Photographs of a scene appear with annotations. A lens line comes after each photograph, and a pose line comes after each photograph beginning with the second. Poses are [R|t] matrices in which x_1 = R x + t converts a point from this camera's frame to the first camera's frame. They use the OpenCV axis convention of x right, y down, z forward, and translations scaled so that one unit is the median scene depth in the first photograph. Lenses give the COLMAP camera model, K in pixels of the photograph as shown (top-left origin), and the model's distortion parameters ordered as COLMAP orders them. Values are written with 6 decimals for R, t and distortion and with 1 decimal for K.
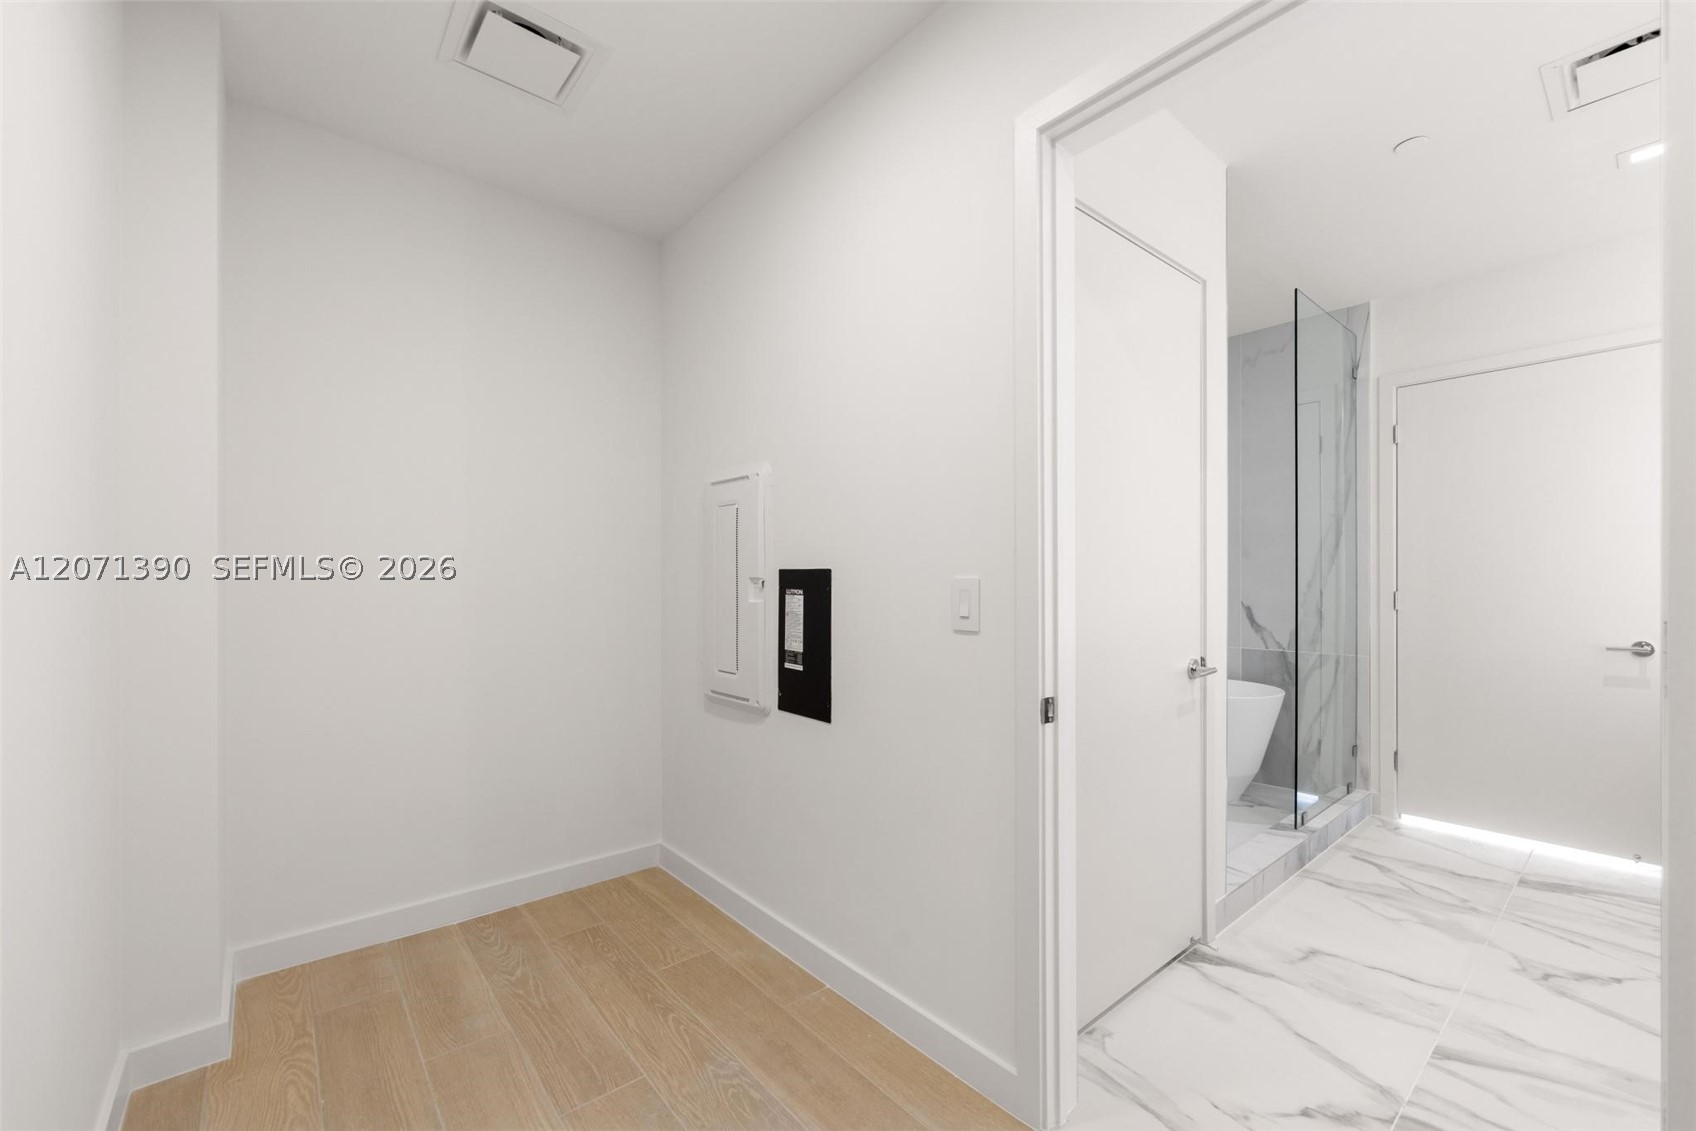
lens RADIAL K [[693.2, 0, 849.7], [0, 693.2, 589.2], [0, 0, 1]] dist [-0.000292, -0.000111]
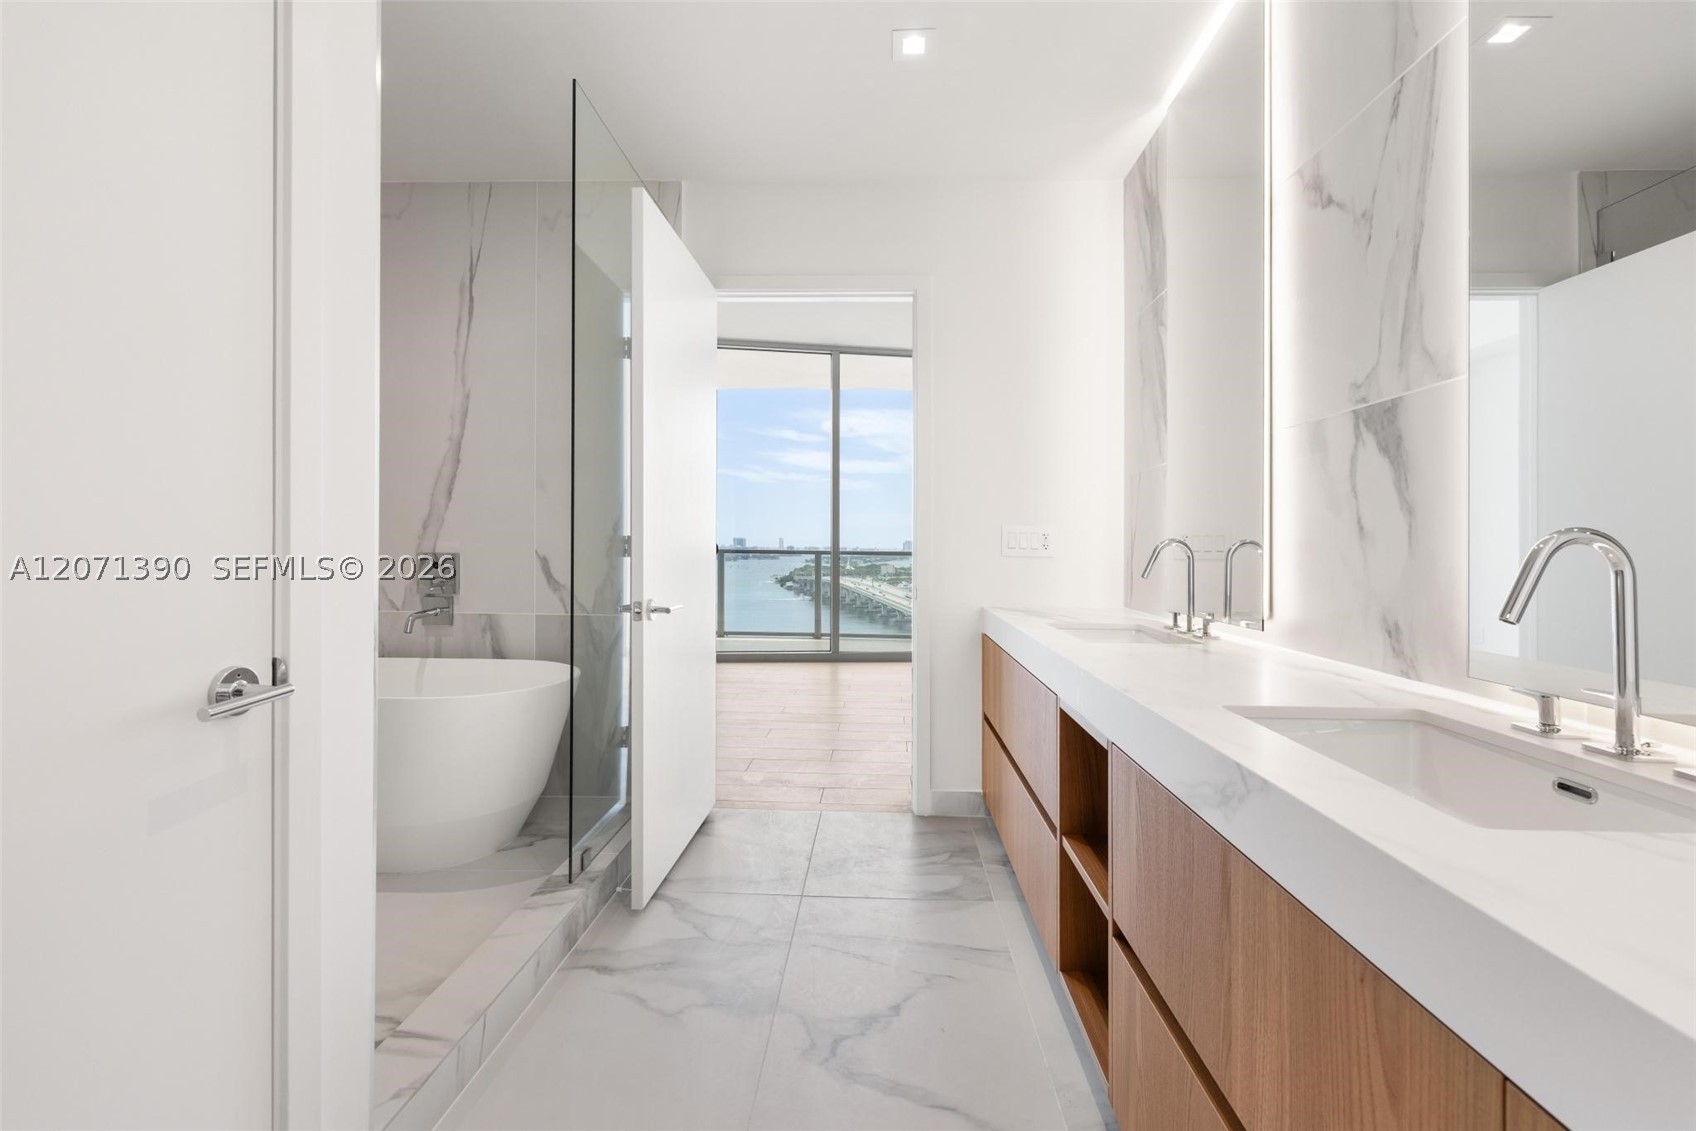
lens RADIAL K [[686.4, 0, 851.9], [0, 686.4, 559.2], [0, 0, 1]] dist [0.001360, -0.000027]
pose [[0.679347, -0.004138, 0.733806, 0.446978], [-0.004645, 0.999940, 0.009939, 0.031868], [-0.733803, -0.010161, 0.679287, 0.457691]]
